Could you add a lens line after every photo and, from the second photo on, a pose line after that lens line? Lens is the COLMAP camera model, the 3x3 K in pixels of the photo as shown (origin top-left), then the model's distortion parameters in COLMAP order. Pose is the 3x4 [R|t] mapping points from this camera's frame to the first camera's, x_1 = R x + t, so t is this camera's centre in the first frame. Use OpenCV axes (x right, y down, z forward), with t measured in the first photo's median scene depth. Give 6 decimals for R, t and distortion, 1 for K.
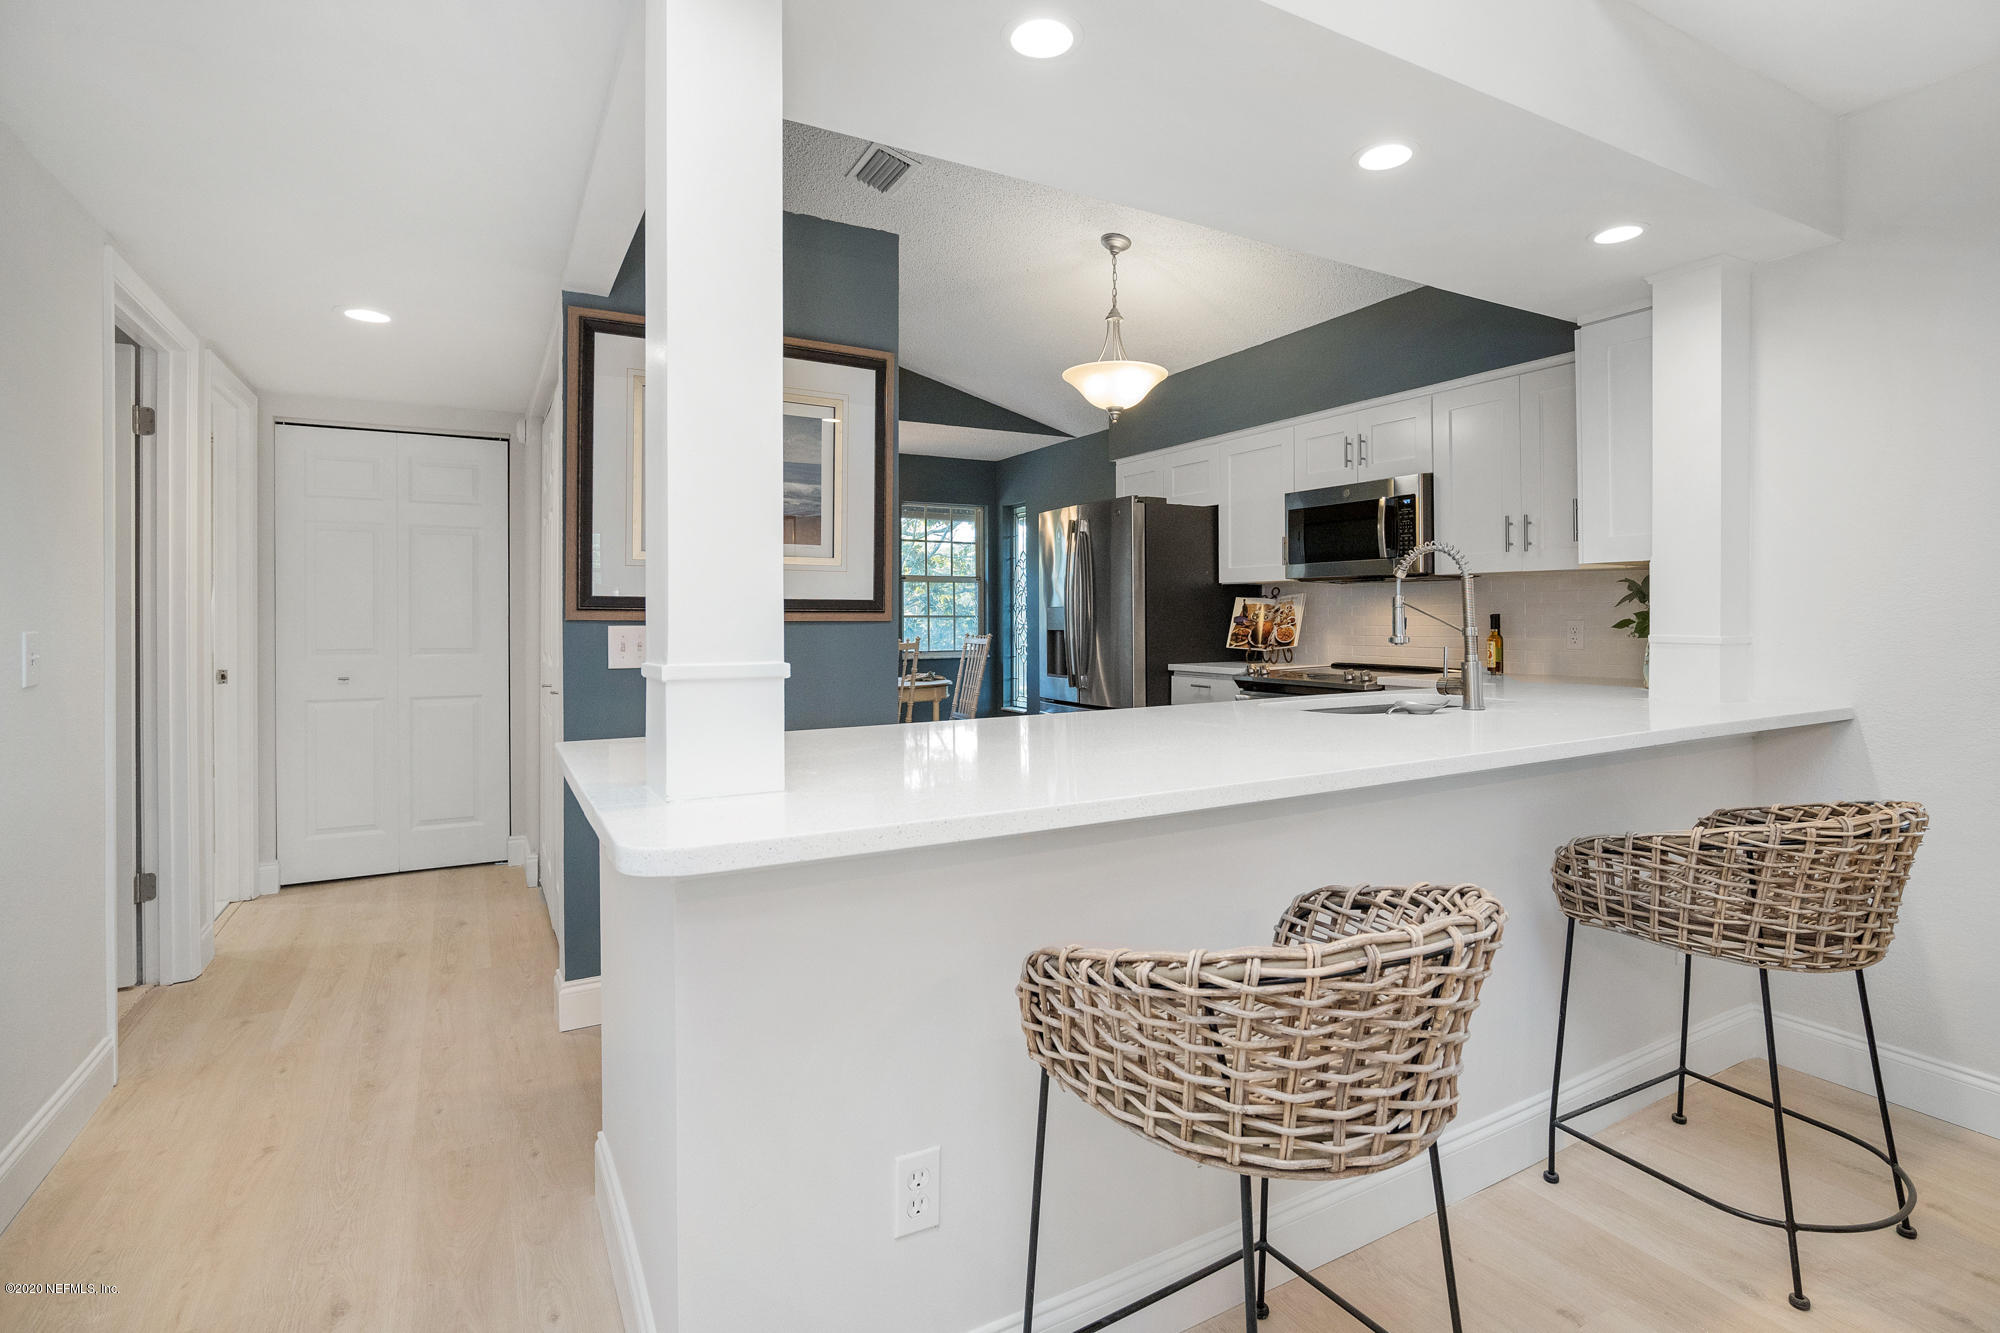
lens RADIAL K [[981.6, 0, 1026.4], [0, 981.6, 616.5], [0, 0, 1]] dist [-0.014879, 0.000384]
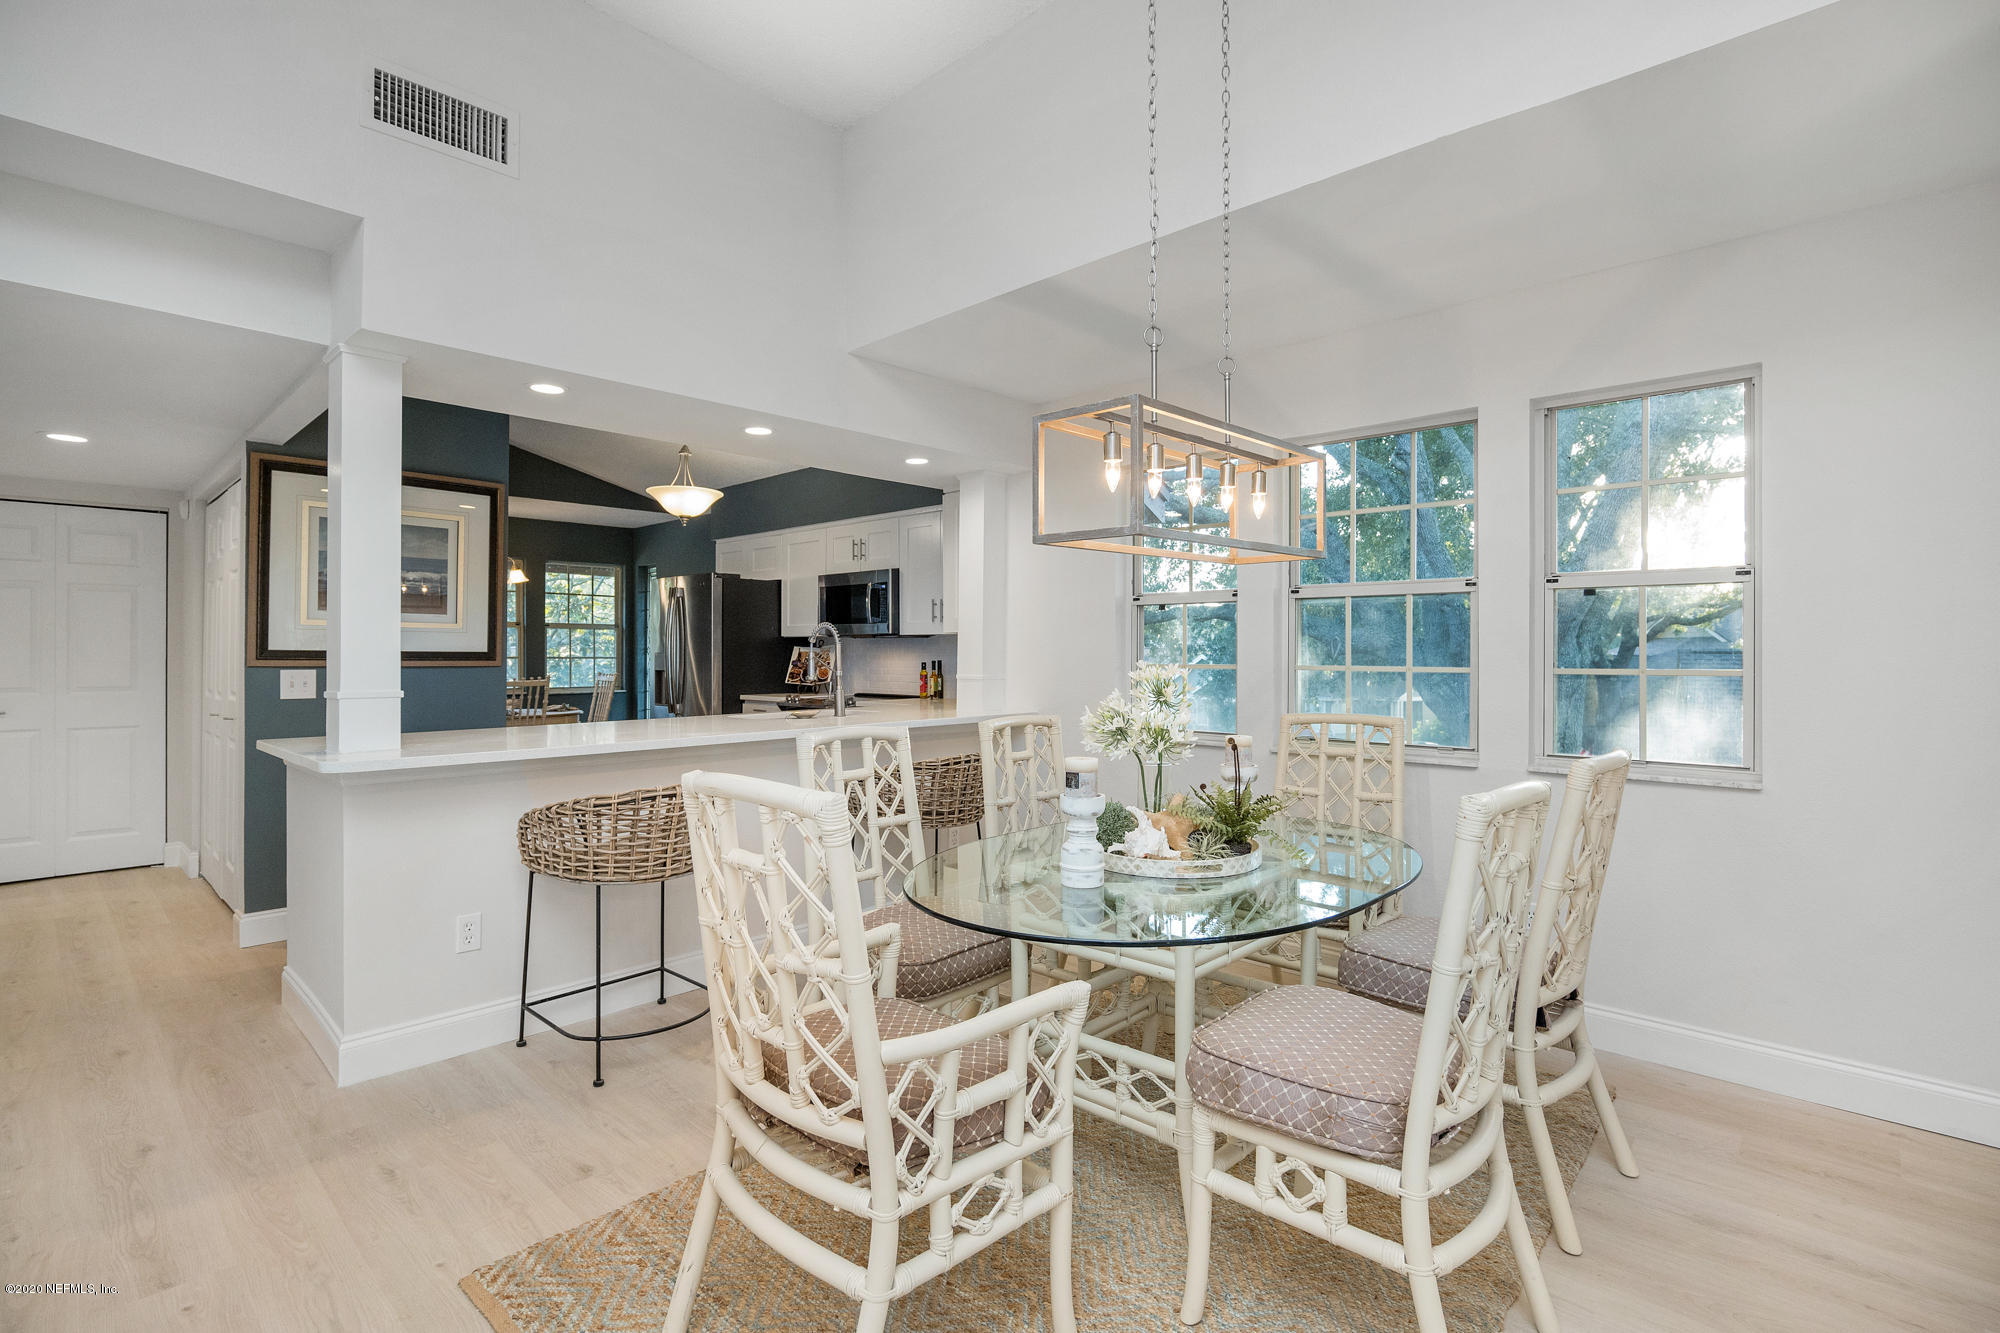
lens RADIAL K [[947.3, 0, 994.4], [0, 947.3, 650.6], [0, 0, 1]] dist [-0.000552, 0.000559]
pose [[0.961086, 0.004751, 0.276207, 0.117626], [-0.004137, 0.999988, -0.002805, -0.011276], [-0.276217, 0.001554, 0.961094, -0.373067]]
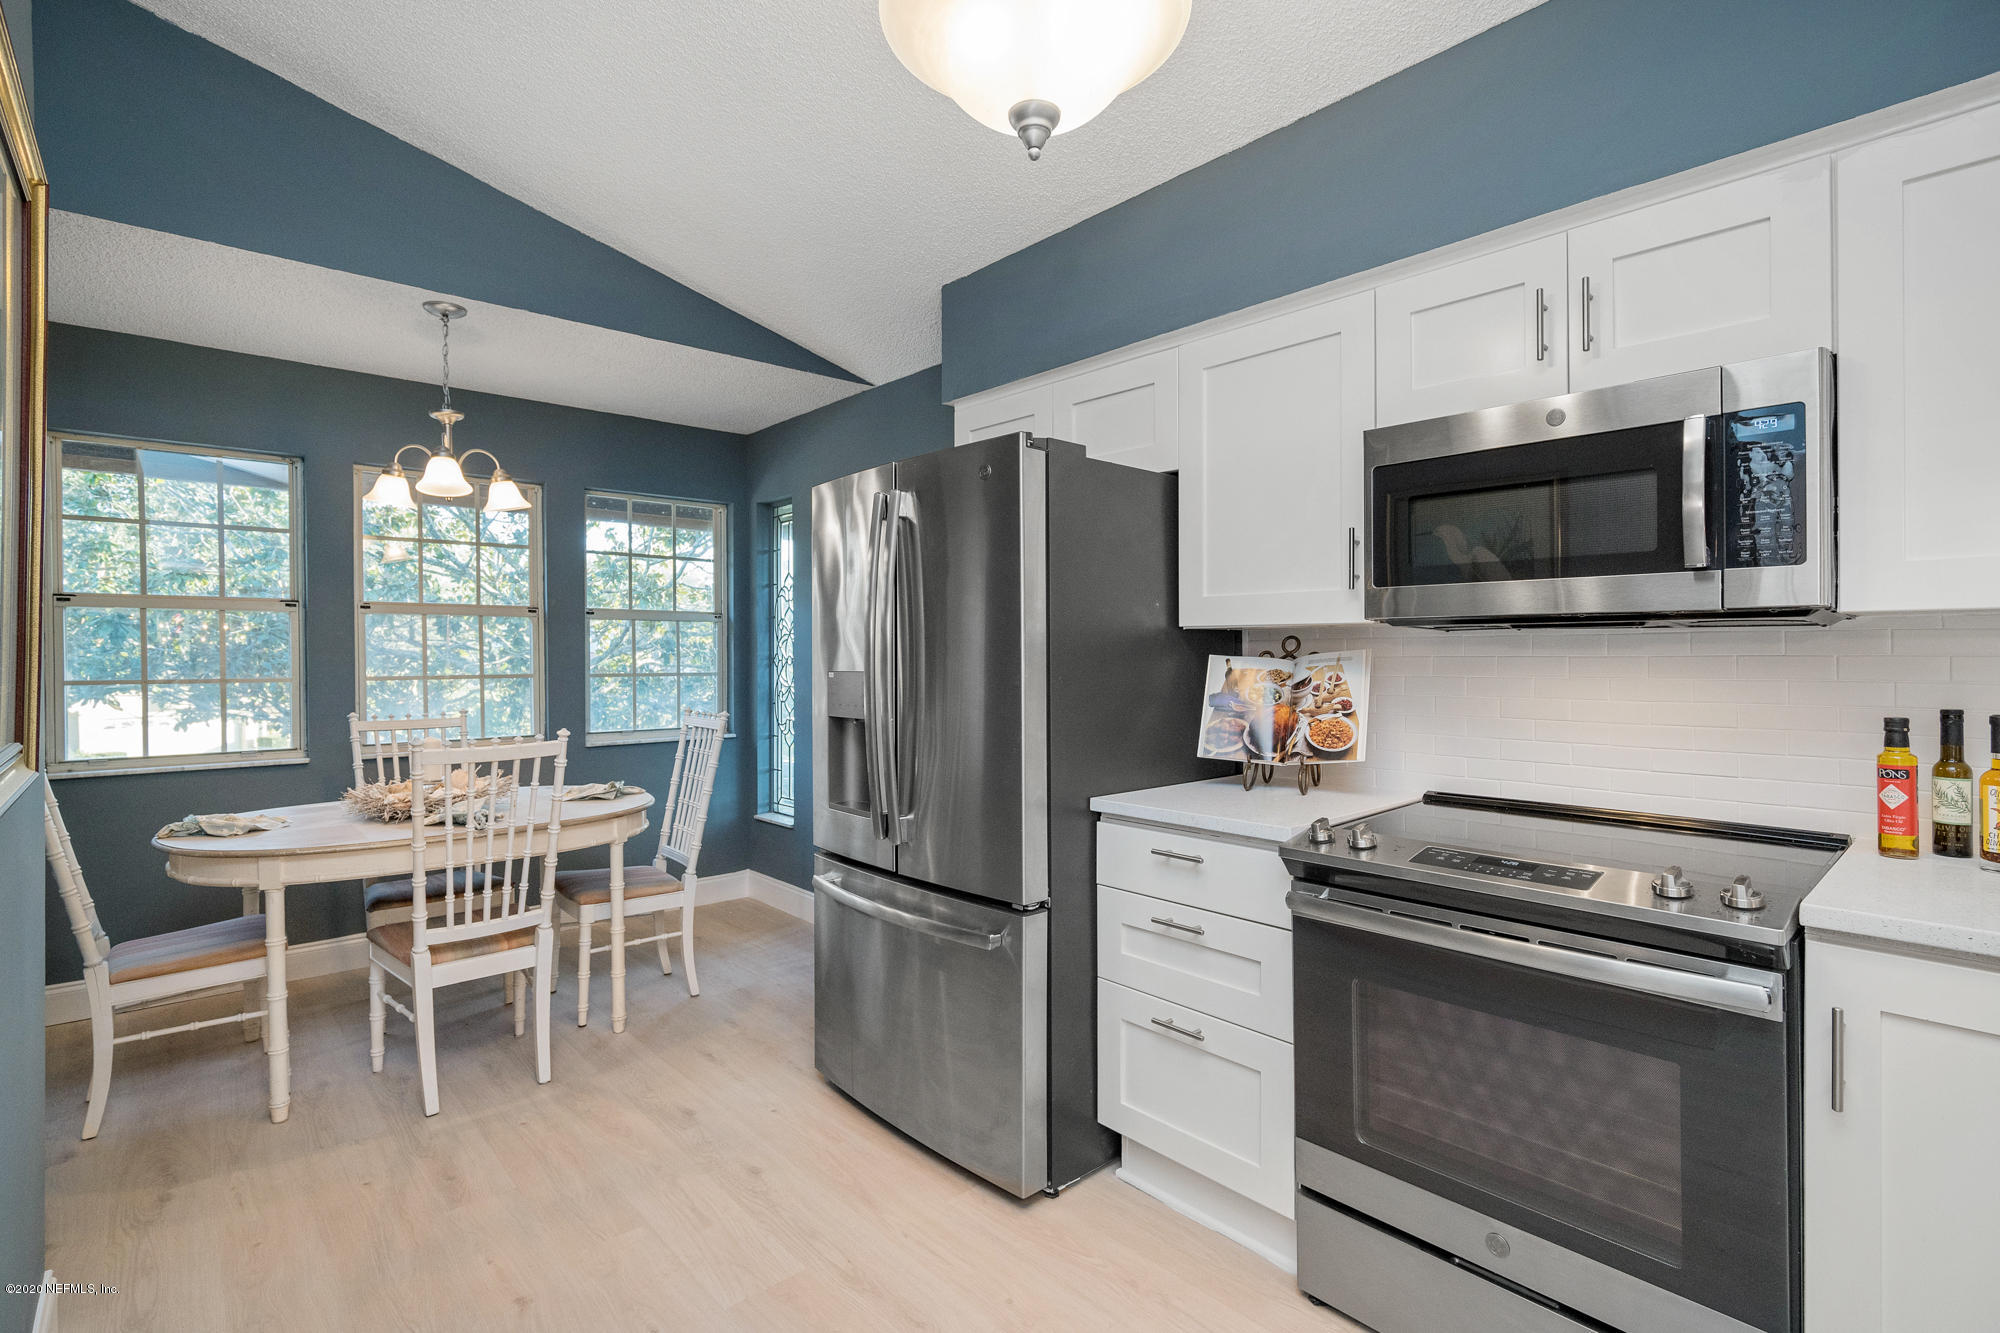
lens RADIAL K [[947.3, 0, 994.4], [0, 947.3, 650.6], [0, 0, 1]] dist [-0.000552, 0.000559]
pose [[0.980164, 0.002349, 0.198175, 0.008716], [-0.001398, 0.999987, -0.004935, -0.019685], [-0.198184, 0.004560, 0.980154, 0.553017]]
